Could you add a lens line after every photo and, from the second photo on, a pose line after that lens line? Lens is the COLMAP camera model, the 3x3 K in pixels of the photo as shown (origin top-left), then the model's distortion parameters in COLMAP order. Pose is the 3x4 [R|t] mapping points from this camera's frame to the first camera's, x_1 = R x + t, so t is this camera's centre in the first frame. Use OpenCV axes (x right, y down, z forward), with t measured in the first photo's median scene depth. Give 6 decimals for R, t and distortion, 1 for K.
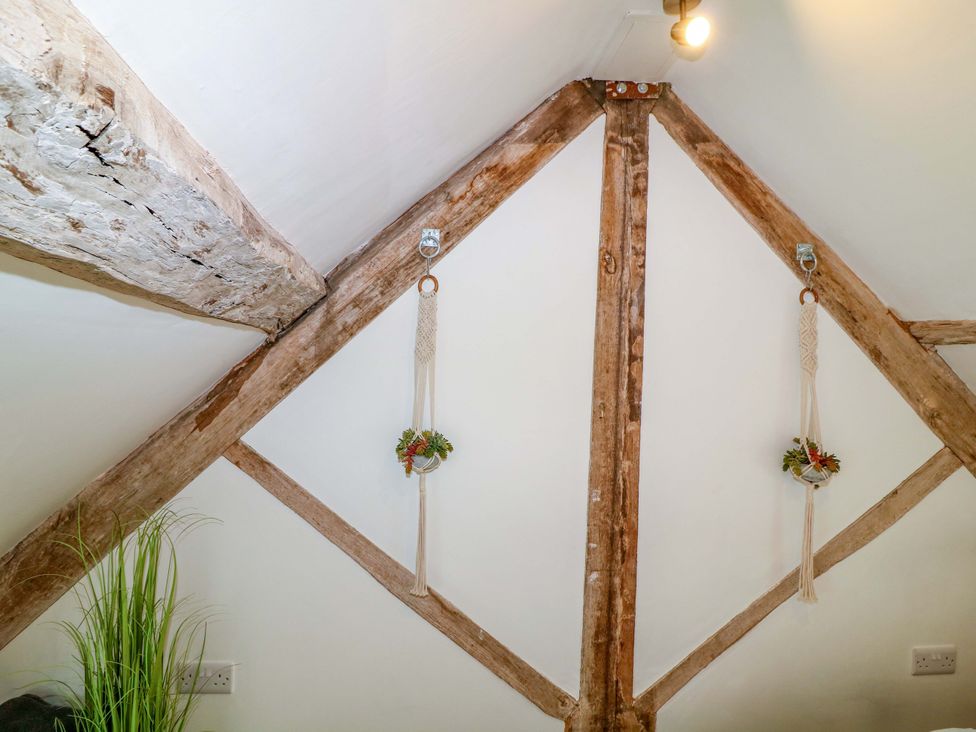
lens RADIAL K [[507.0, 0, 483.9], [0, 507.0, 354.0], [0, 0, 1]] dist [-0.004564, -0.010925]
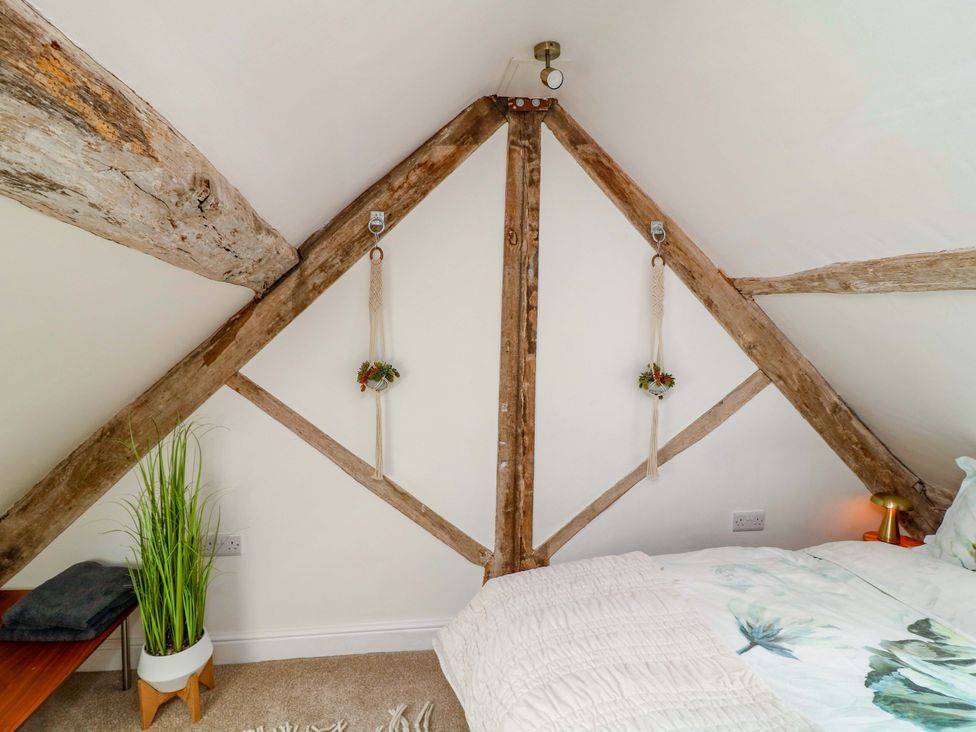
lens RADIAL K [[507.0, 0, 484.8], [0, 507.0, 355.4], [0, 0, 1]] dist [-0.004564, -0.010925]
pose [[0.997725, -0.018484, 0.064824, 0.082227], [0.012749, 0.996058, 0.087788, 0.015319], [-0.066191, -0.086762, 0.994028, -0.364415]]
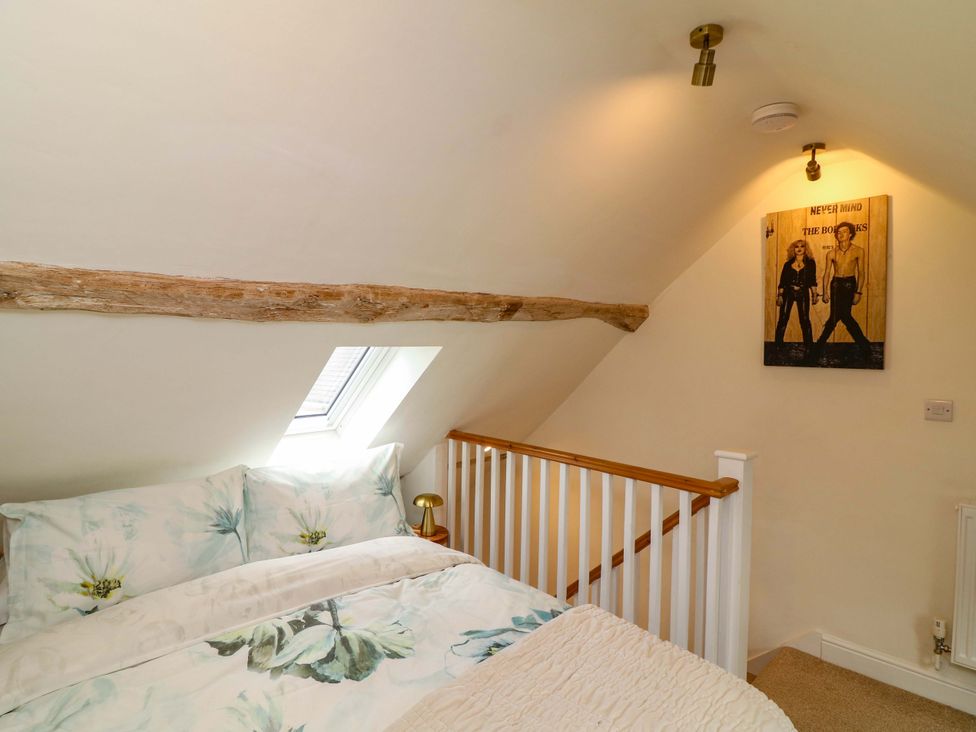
lens RADIAL K [[507.0, 0, 501.0], [0, 507.0, 349.5], [0, 0, 1]] dist [-0.004564, -0.010925]
pose [[-0.612801, -0.035700, 0.789431, -0.098085], [-0.029954, 0.999310, 0.021940, 0.011806], [-0.789670, -0.010202, -0.613447, 0.573447]]
